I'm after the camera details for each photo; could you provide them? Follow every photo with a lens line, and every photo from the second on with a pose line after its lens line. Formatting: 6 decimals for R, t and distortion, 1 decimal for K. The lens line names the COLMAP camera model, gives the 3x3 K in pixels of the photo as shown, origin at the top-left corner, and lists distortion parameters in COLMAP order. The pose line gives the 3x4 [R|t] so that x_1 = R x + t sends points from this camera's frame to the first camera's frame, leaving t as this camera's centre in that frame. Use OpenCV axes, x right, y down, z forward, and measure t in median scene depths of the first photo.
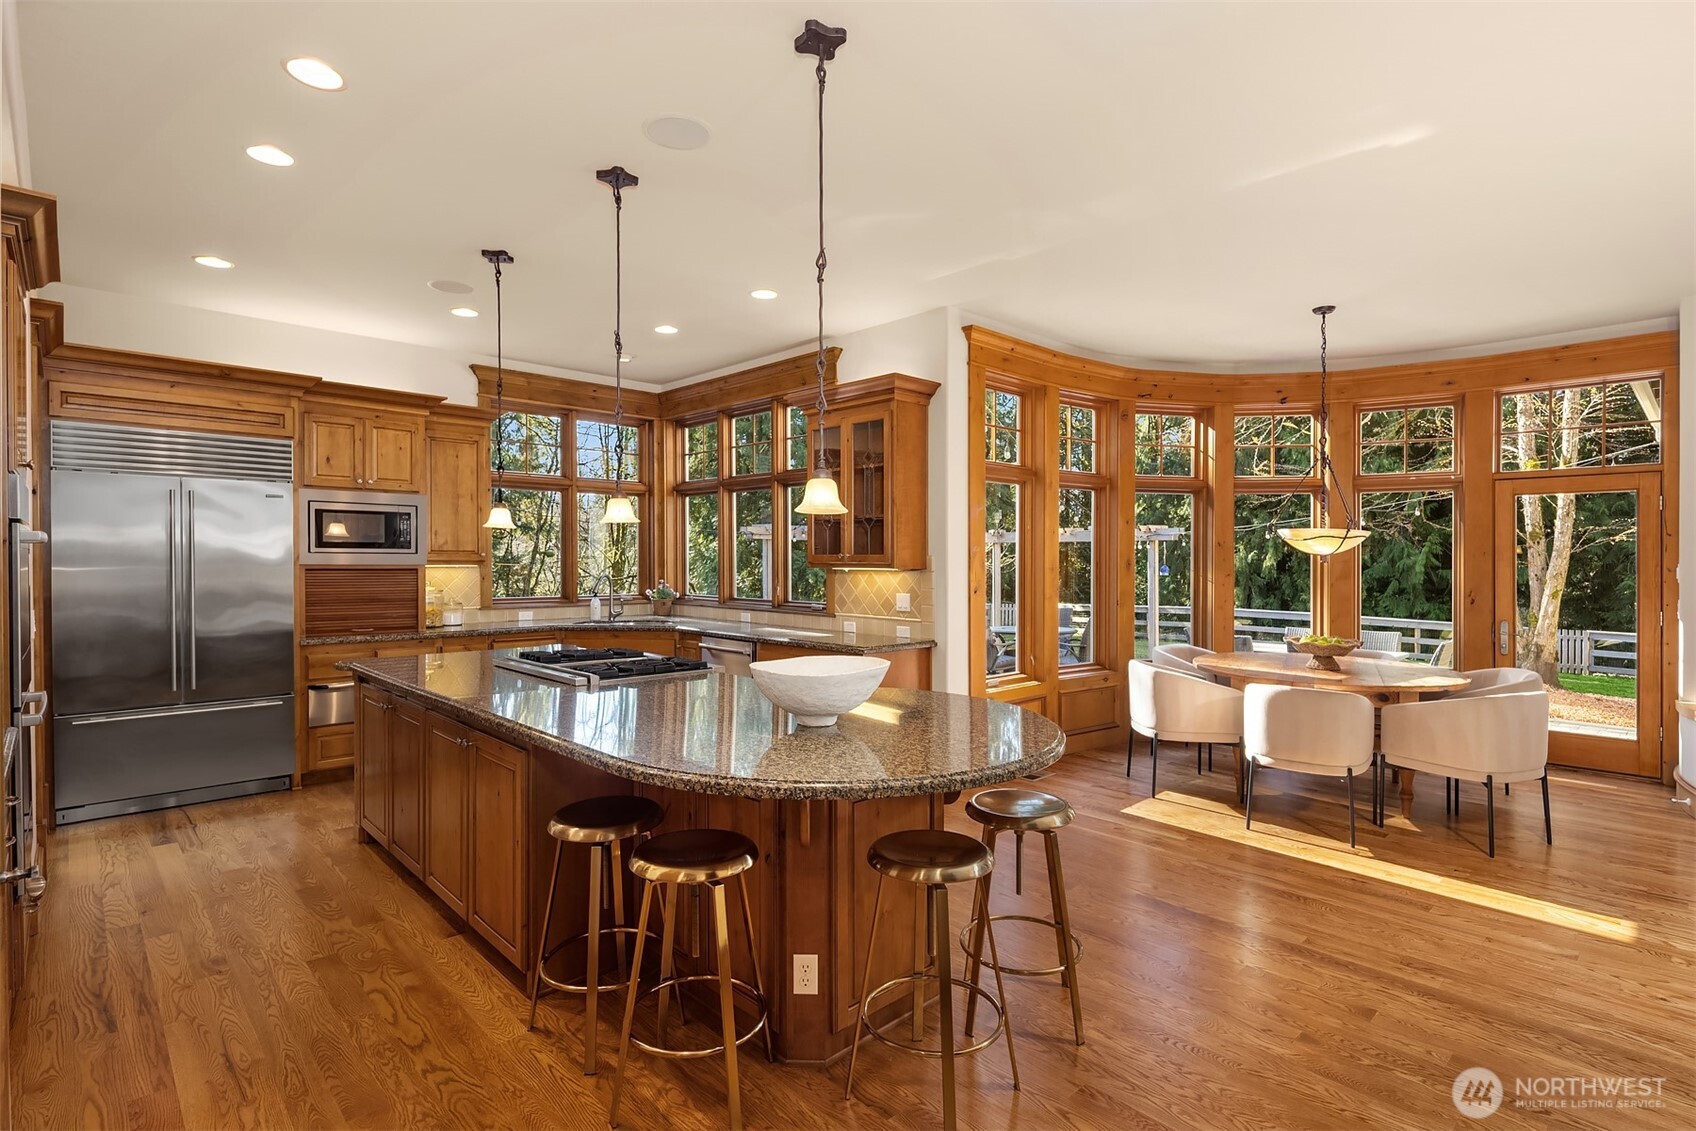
lens RADIAL K [[823.6, 0, 848.0], [0, 823.6, 565.5], [0, 0, 1]] dist [-0.000160, -0.000159]
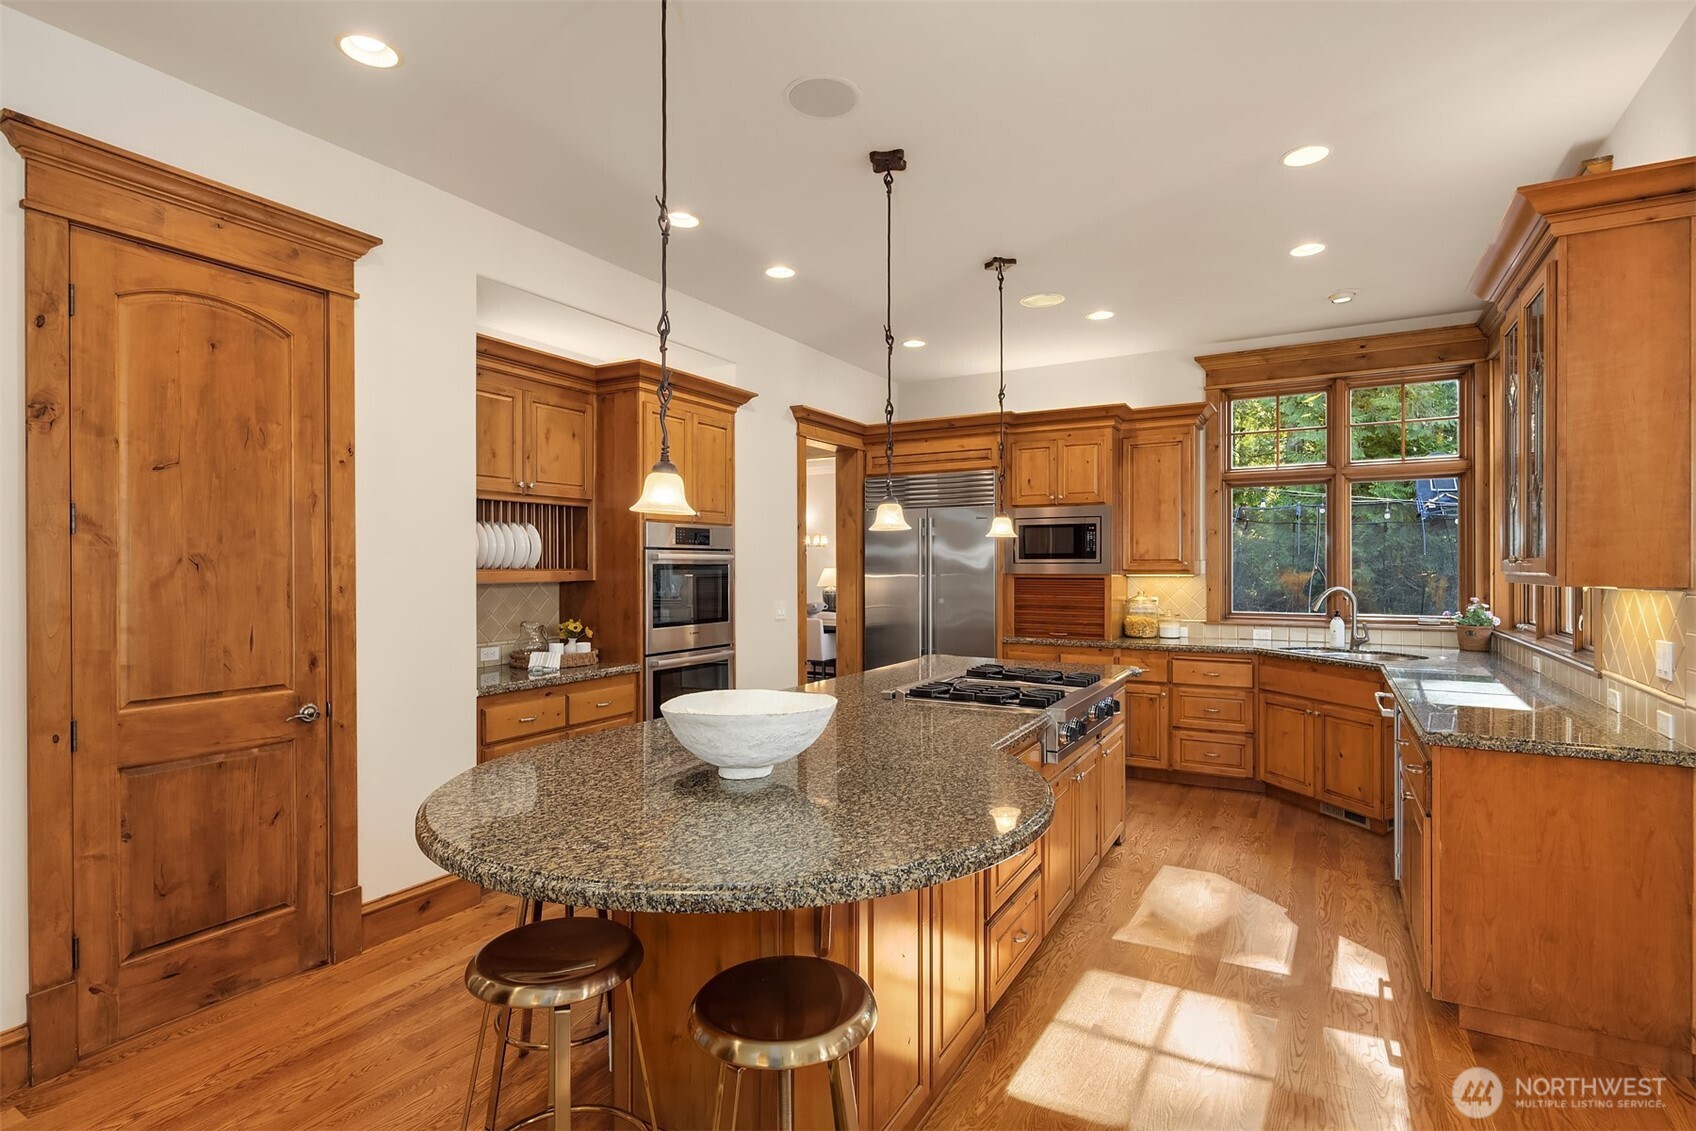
lens RADIAL K [[823.6, 0, 848.0], [0, 823.6, 565.5], [0, 0, 1]] dist [-0.000160, -0.000159]
pose [[0.282750, -0.009546, -0.959146, 0.357863], [-0.005222, 0.999920, -0.011491, 0.001926], [0.959180, 0.008257, 0.282677, 0.410435]]
